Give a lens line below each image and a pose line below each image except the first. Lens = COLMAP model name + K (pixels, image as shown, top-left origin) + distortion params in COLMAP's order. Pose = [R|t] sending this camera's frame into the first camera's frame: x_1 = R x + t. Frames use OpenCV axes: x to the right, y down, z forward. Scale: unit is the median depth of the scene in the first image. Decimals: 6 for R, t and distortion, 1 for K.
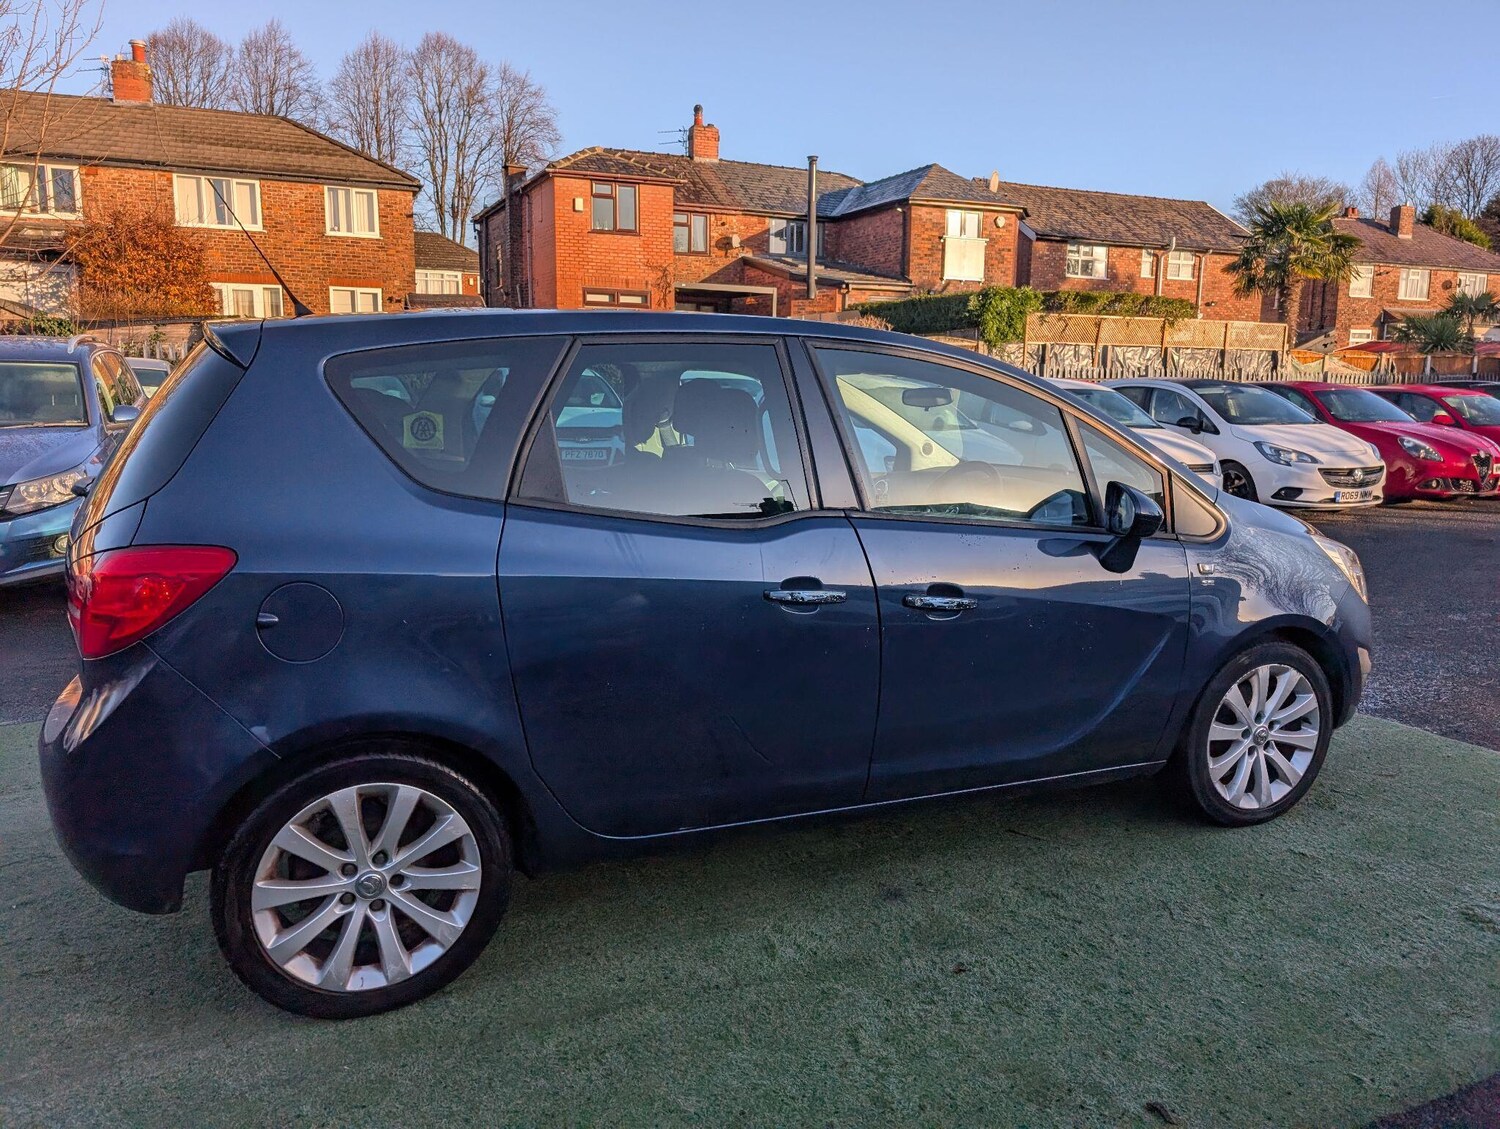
lens RADIAL K [[1066.0, 0, 761.7], [0, 1066.0, 546.0], [0, 0, 1]] dist [0.019487, -0.018537]
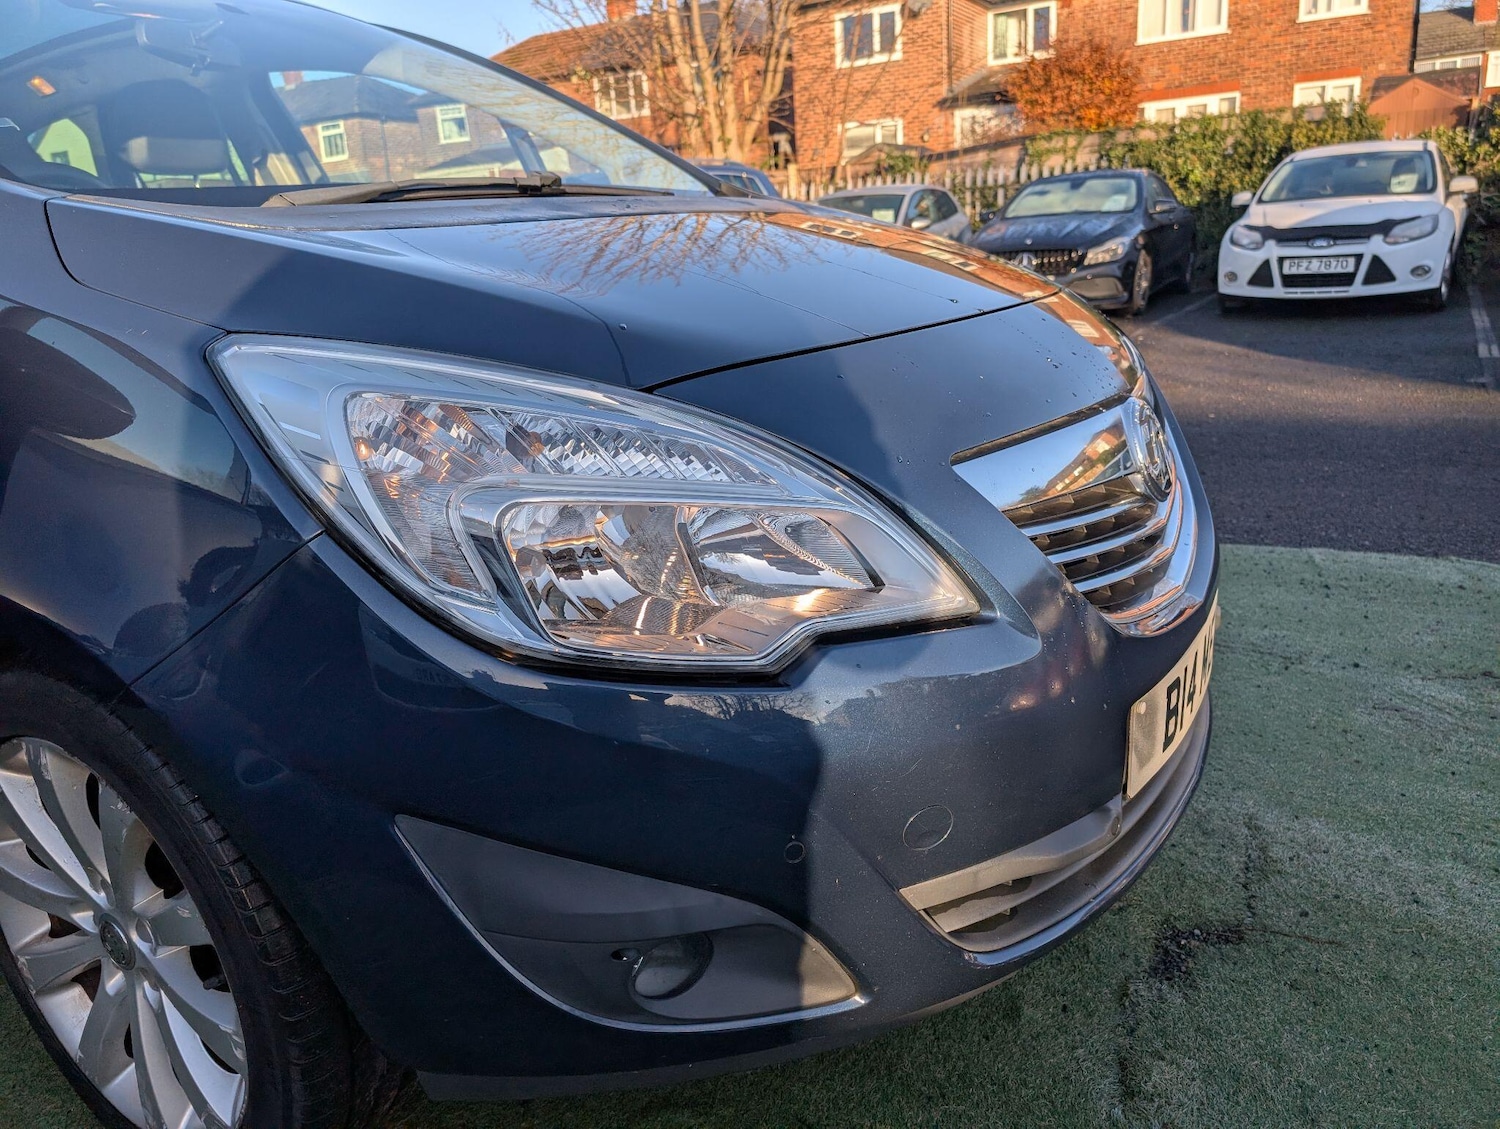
lens RADIAL K [[1070.0, 0, 757.9], [0, 1070.0, 566.2], [0, 0, 1]] dist [0.018565, -0.016378]
pose [[0.590446, 0.187599, -0.784971, 0.093323], [-0.058497, 0.980000, 0.190208, -0.001229], [0.804954, -0.066389, 0.589611, 0.109875]]
